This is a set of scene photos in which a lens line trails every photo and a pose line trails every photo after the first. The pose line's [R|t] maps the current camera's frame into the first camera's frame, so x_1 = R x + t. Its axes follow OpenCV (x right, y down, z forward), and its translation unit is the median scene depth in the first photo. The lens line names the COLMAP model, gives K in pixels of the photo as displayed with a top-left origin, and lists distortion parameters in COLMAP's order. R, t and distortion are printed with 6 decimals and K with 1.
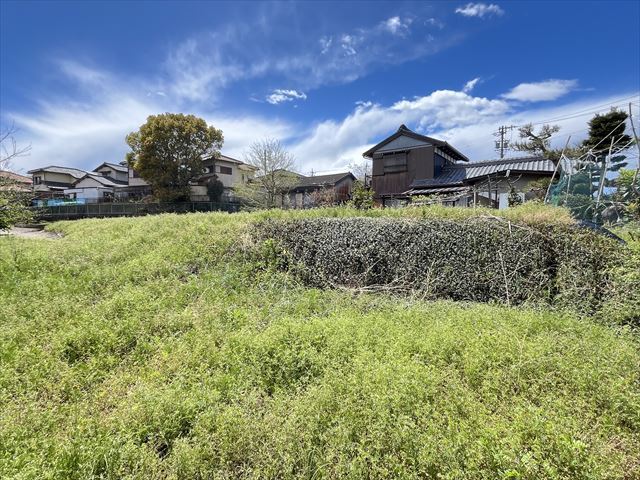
lens RADIAL K [[319.2, 0, 319.3], [0, 319.2, 261.9], [0, 0, 1]] dist [0.001672, -0.000195]
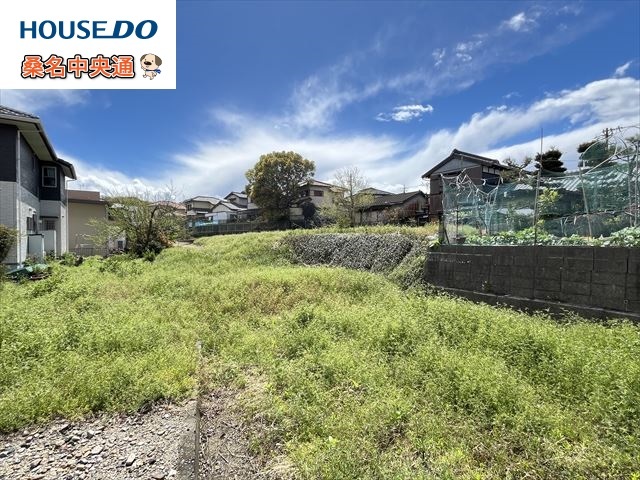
lens RADIAL K [[329.6, 0, 320.0], [0, 329.6, 240.0], [0, 0, 1]] dist [-0.002059, -0.000662]
pose [[0.942009, -0.008645, -0.335477, 0.082475], [-0.028926, 0.993856, -0.106834, 0.008406], [0.334339, 0.110342, 0.935971, -0.077742]]
